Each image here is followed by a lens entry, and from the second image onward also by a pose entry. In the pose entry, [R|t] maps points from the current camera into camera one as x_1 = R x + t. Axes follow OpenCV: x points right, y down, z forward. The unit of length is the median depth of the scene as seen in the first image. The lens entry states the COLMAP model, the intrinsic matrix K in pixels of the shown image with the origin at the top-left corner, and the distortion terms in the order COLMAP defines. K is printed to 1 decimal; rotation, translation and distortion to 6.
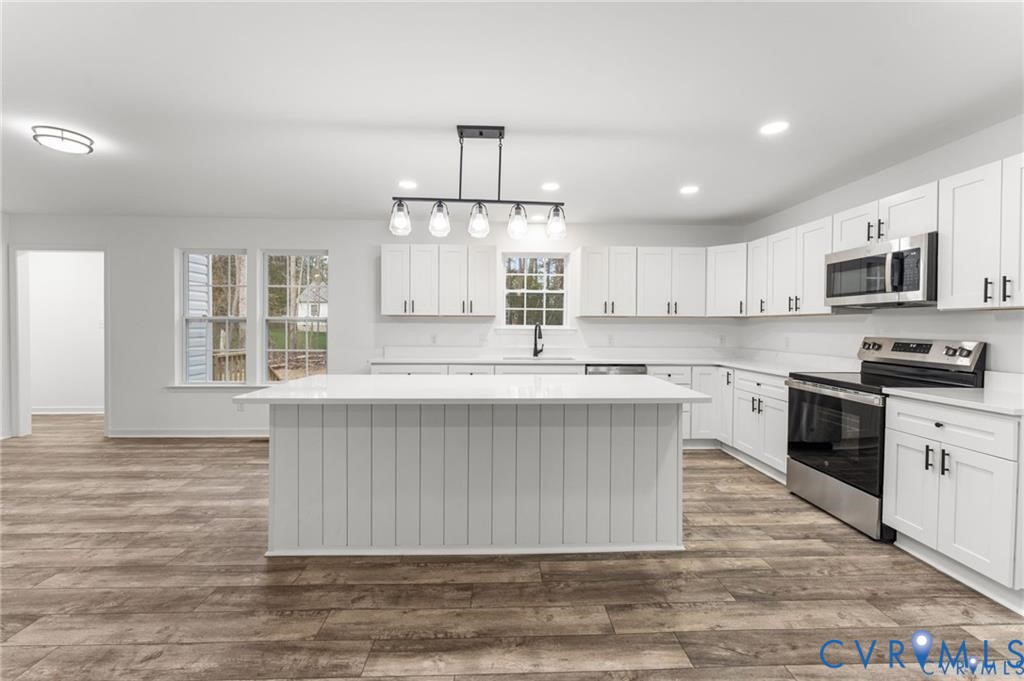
lens RADIAL K [[425.3, 0, 527.6], [0, 425.3, 341.1], [0, 0, 1]] dist [-0.003900, 0.000163]
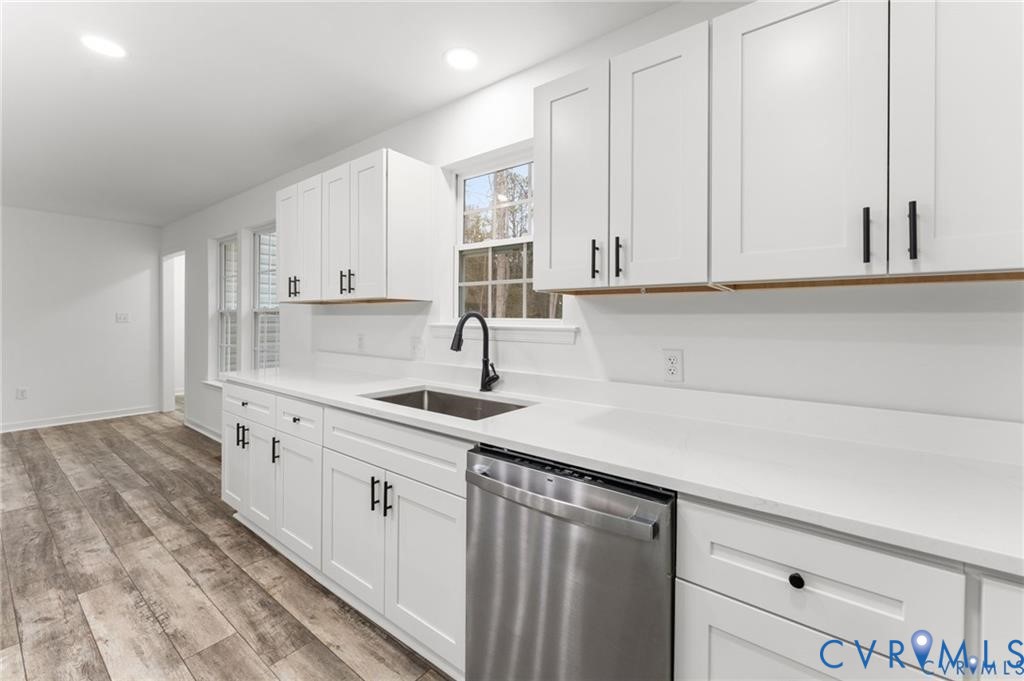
lens RADIAL K [[425.3, 0, 515.2], [0, 425.3, 320.8], [0, 0, 1]] dist [-0.003900, 0.000163]
pose [[0.765761, 0.003890, -0.643114, 0.355701], [-0.030281, 0.999091, -0.030013, -0.025455], [0.642412, 0.042456, 0.765182, 0.771199]]
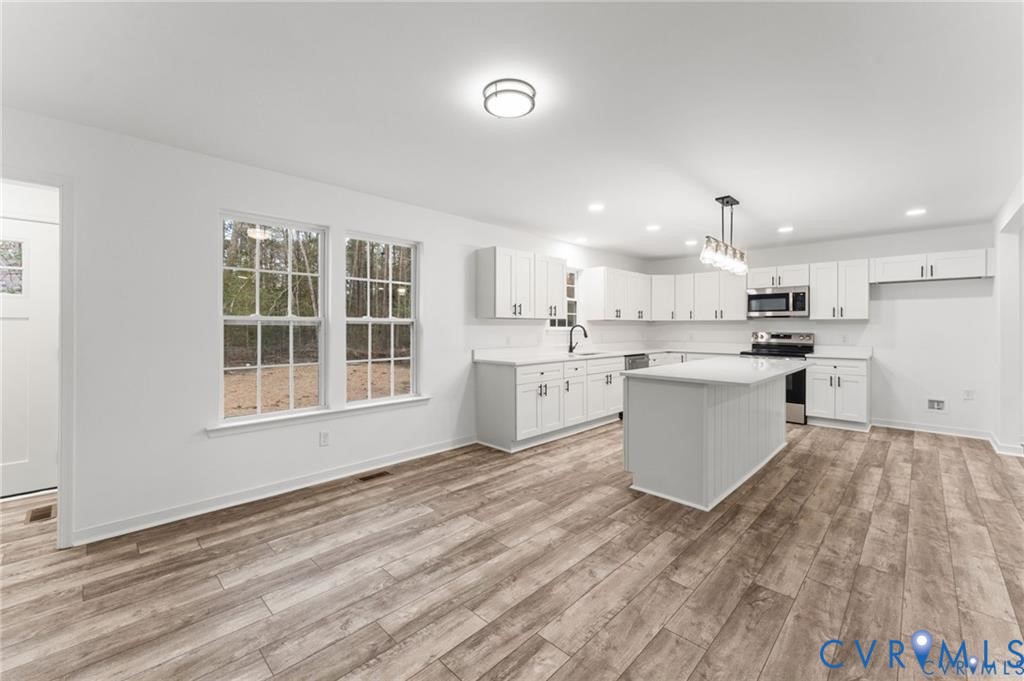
lens RADIAL K [[425.3, 0, 521.1], [0, 425.3, 332.1], [0, 0, 1]] dist [-0.003900, 0.000163]
pose [[0.716189, -0.011795, 0.697807, -1.034778], [0.029936, 0.999456, -0.013830, -0.011494], [-0.697264, 0.030795, 0.716152, 0.260894]]
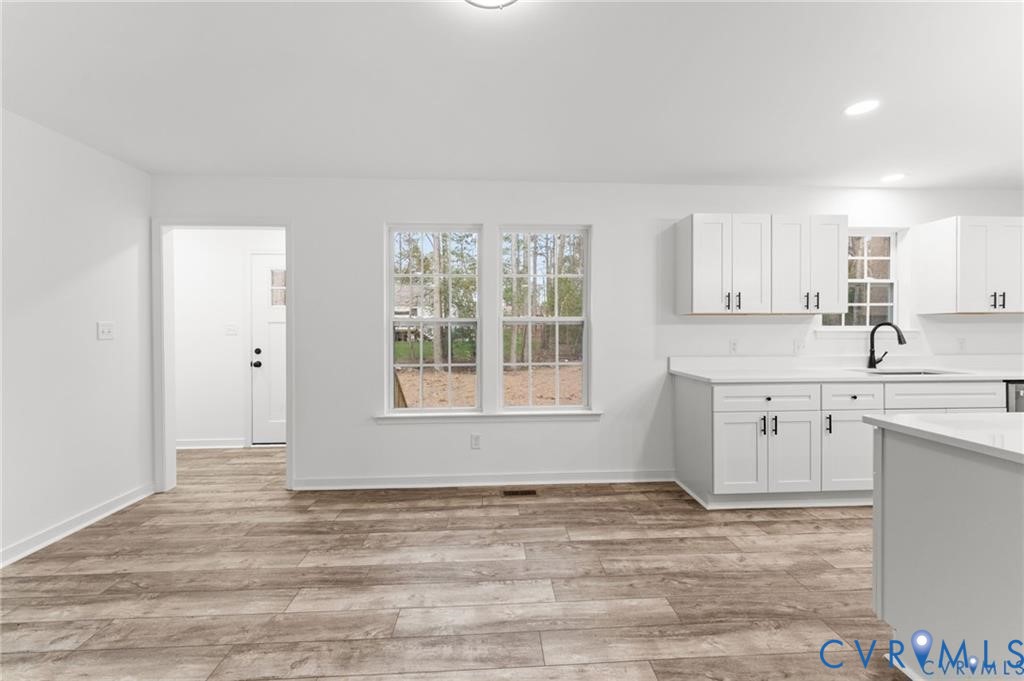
lens RADIAL K [[425.3, 0, 511.0], [0, 425.3, 333.3], [0, 0, 1]] dist [-0.003900, 0.000163]
pose [[0.999893, -0.007835, 0.012330, -0.685063], [0.008168, 0.999597, -0.027185, -0.010913], [-0.012112, 0.027283, 0.999554, 0.308863]]
